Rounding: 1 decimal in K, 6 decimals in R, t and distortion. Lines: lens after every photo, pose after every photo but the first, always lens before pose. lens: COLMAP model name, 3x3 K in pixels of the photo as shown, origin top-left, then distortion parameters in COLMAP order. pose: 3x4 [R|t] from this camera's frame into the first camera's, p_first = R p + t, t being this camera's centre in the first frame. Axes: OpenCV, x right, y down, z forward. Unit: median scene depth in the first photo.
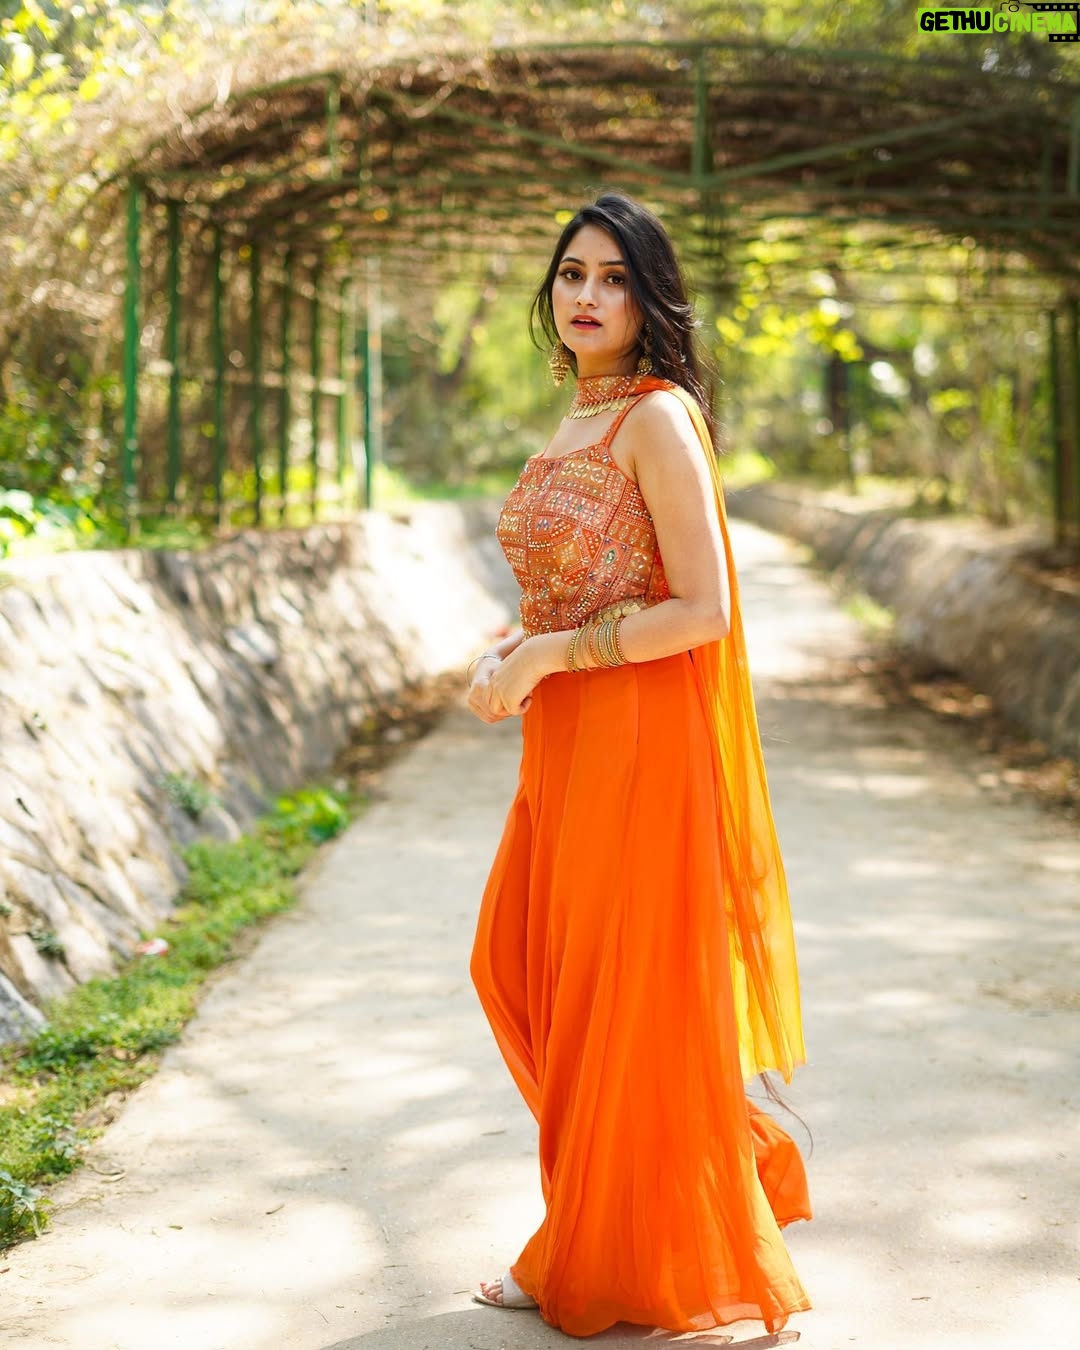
lens RADIAL K [[2395.4, 0, 540.0], [0, 2395.4, 675.0], [0, 0, 1]] dist [-0.033313, 0.005783]
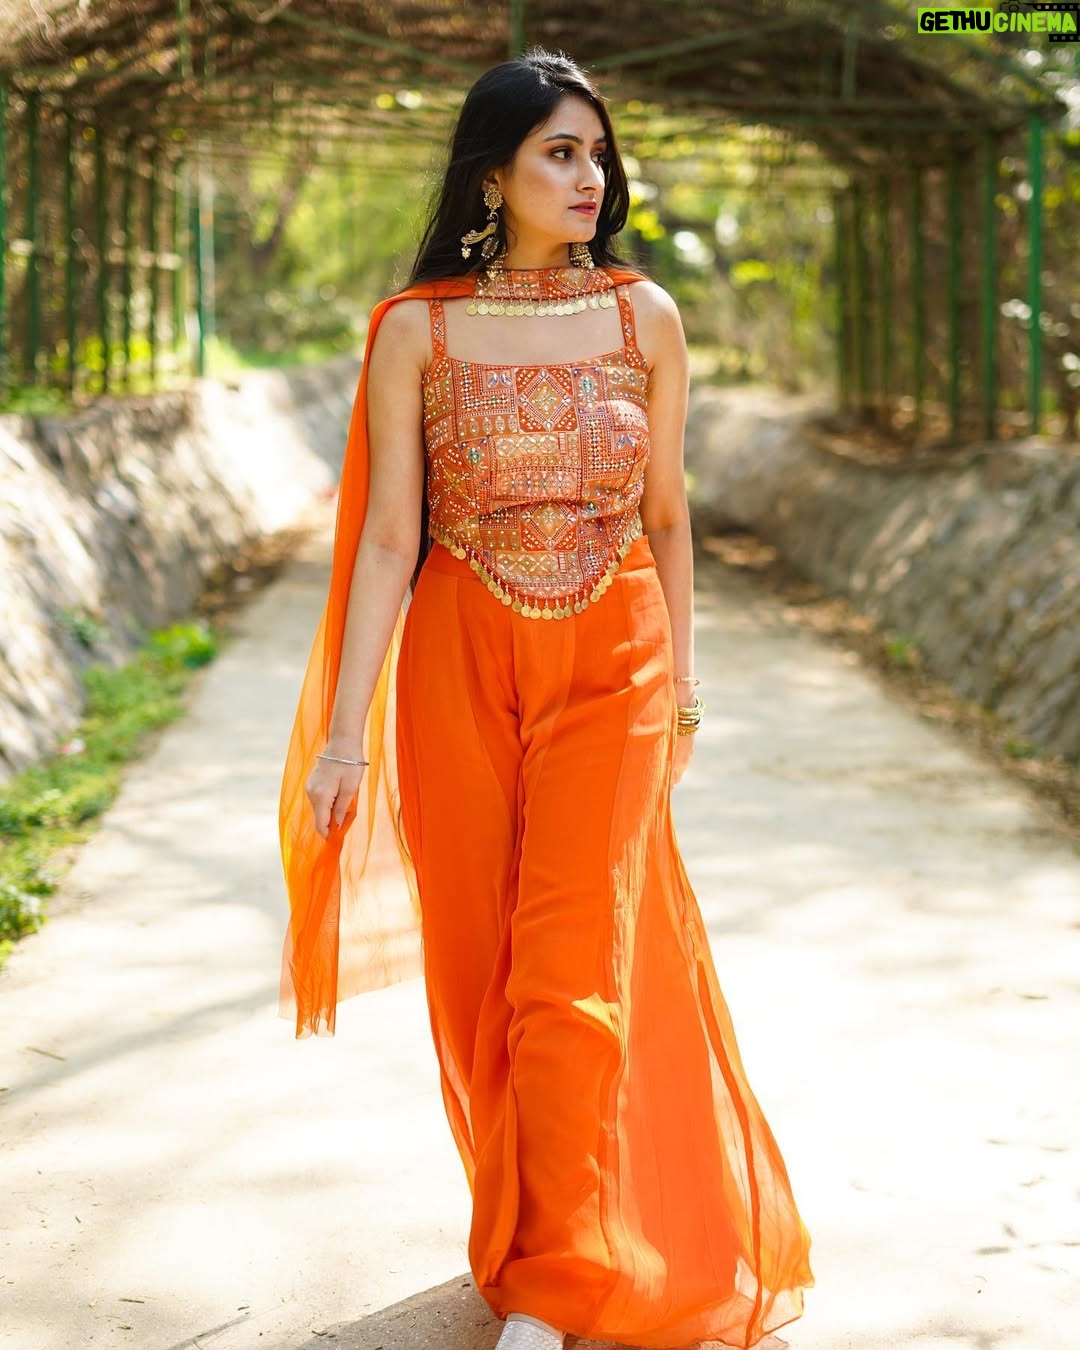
lens RADIAL K [[2418.4, 0, 571.8], [0, 2418.4, 674.4], [0, 0, 1]] dist [-0.044014, 0.082641]
pose [[0.995595, -0.007538, 0.093459, -0.014626], [0.002489, 0.998537, 0.054023, 0.007551], [-0.093729, -0.053552, 0.994156, -0.131843]]
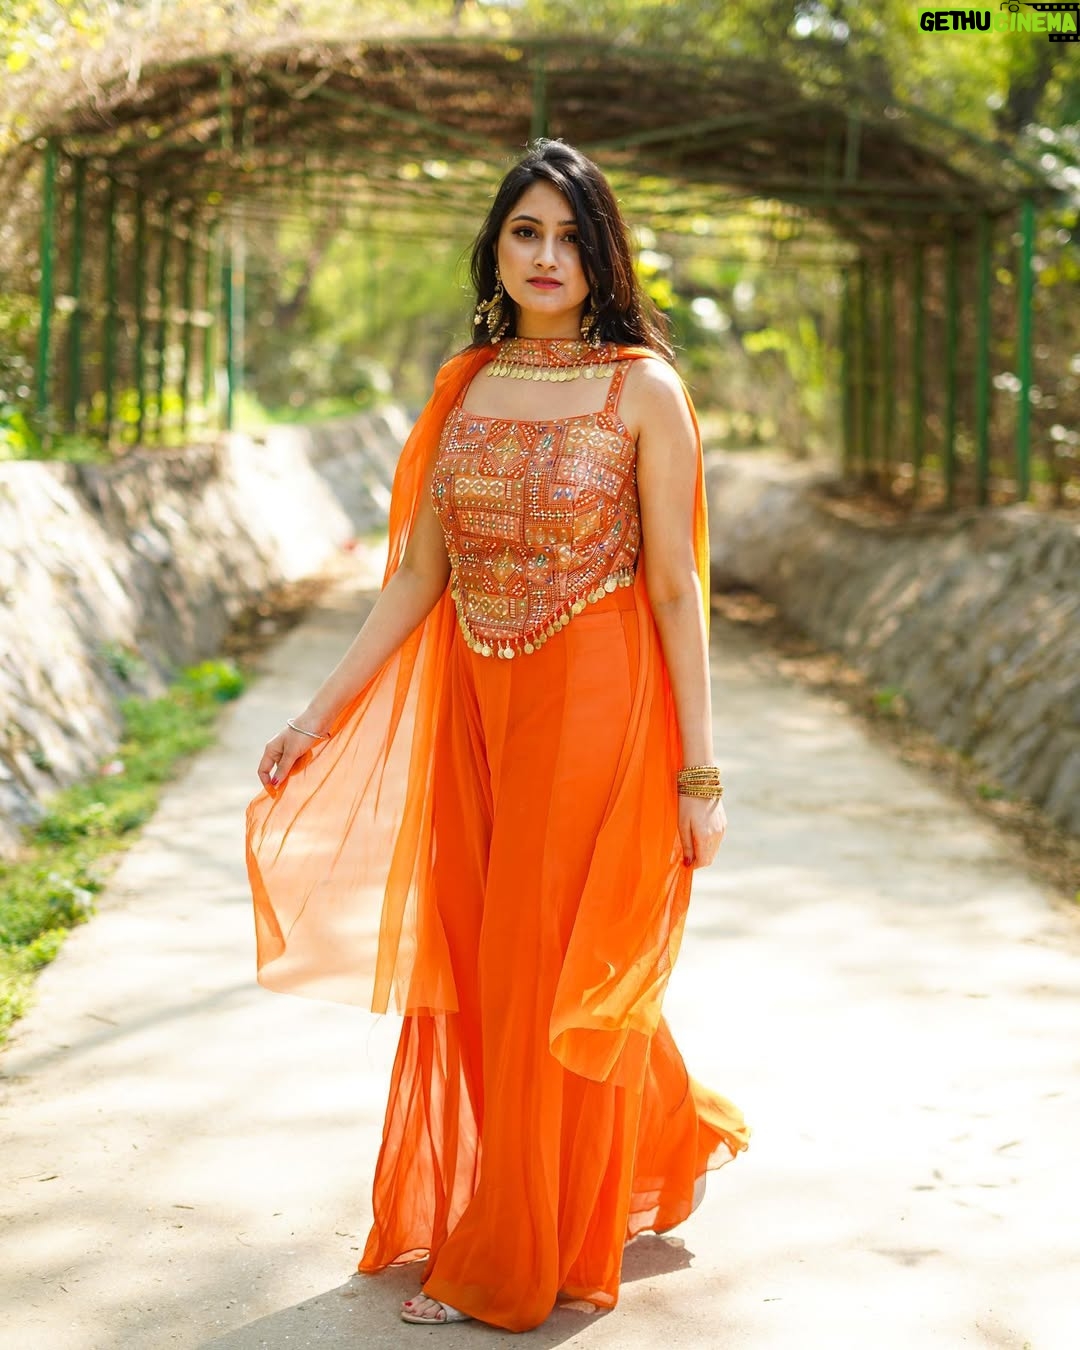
lens RADIAL K [[2418.4, 0, 571.8], [0, 2418.4, 674.4], [0, 0, 1]] dist [-0.044014, 0.082641]
pose [[0.995941, 0.016462, 0.088485, -0.017592], [-0.019096, 0.999397, 0.029007, 0.012013], [-0.087954, -0.030579, 0.995655, -0.191325]]
